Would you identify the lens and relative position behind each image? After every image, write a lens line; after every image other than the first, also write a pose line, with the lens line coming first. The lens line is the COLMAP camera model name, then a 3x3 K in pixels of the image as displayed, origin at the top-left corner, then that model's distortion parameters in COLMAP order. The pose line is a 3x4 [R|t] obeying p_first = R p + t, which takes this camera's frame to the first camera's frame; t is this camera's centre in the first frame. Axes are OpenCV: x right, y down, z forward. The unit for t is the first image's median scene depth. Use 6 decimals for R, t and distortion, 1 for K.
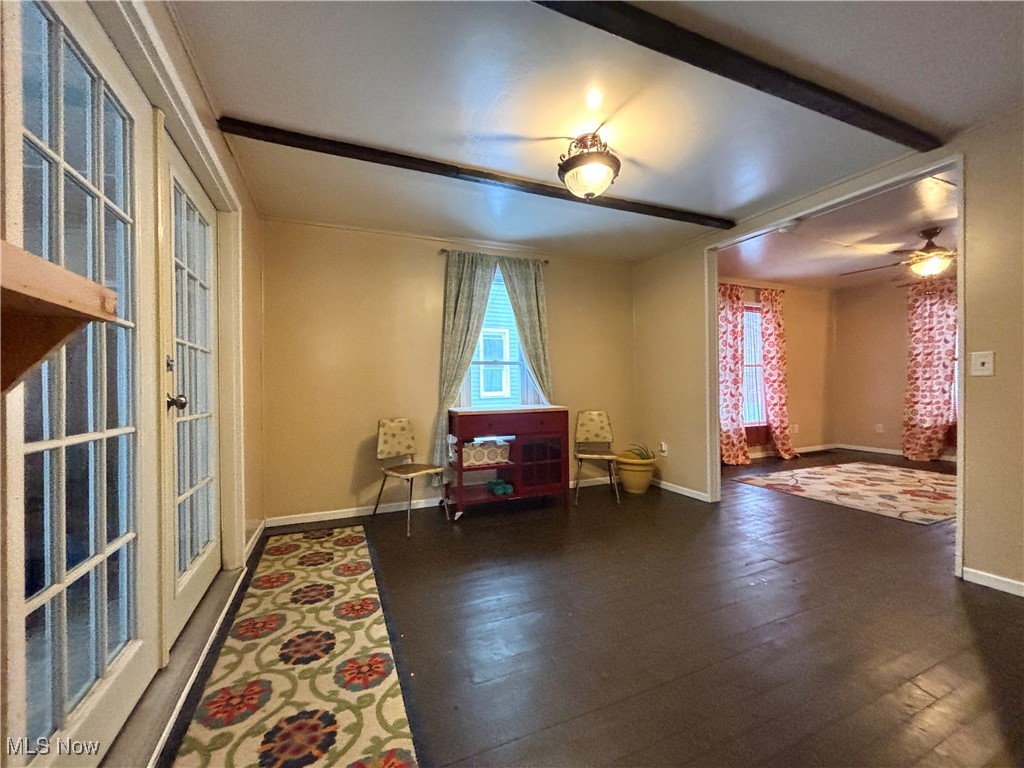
lens RADIAL K [[412.8, 0, 507.2], [0, 412.8, 377.3], [0, 0, 1]] dist [-0.000664, 0.003412]
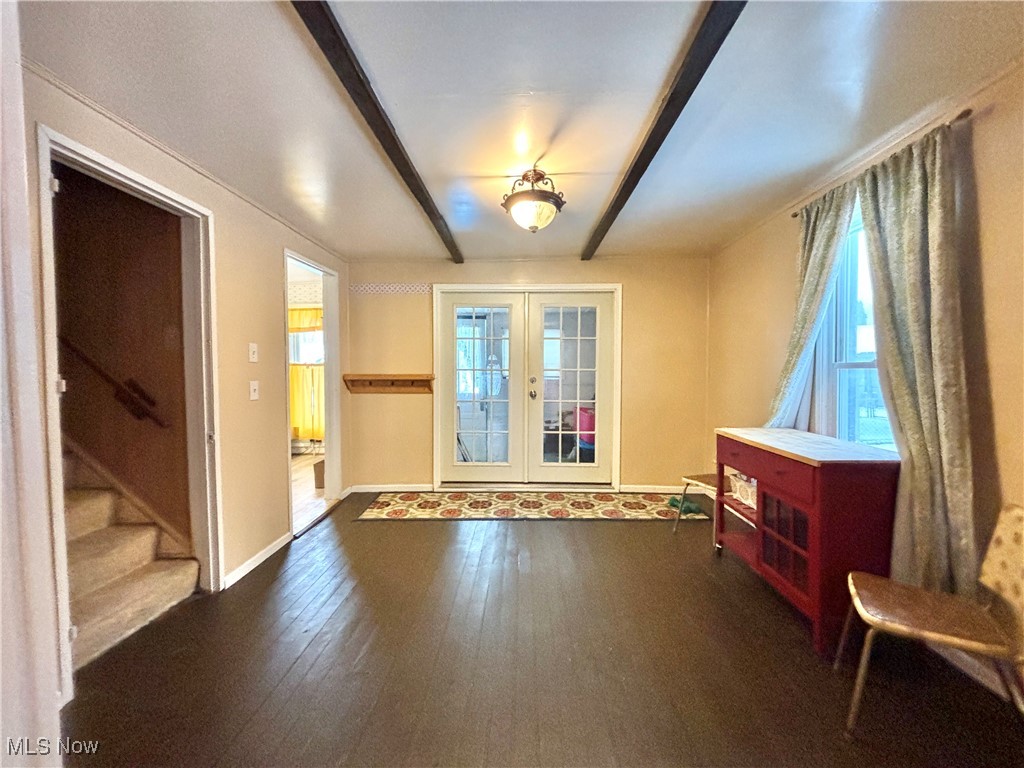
lens RADIAL K [[412.8, 0, 514.8], [0, 412.8, 383.9], [0, 0, 1]] dist [-0.000664, 0.003412]
pose [[-0.416383, 0.047142, -0.907966, 1.278464], [0.036298, 0.998721, 0.035208, -0.087433], [0.908465, -0.018297, -0.417561, 1.485094]]
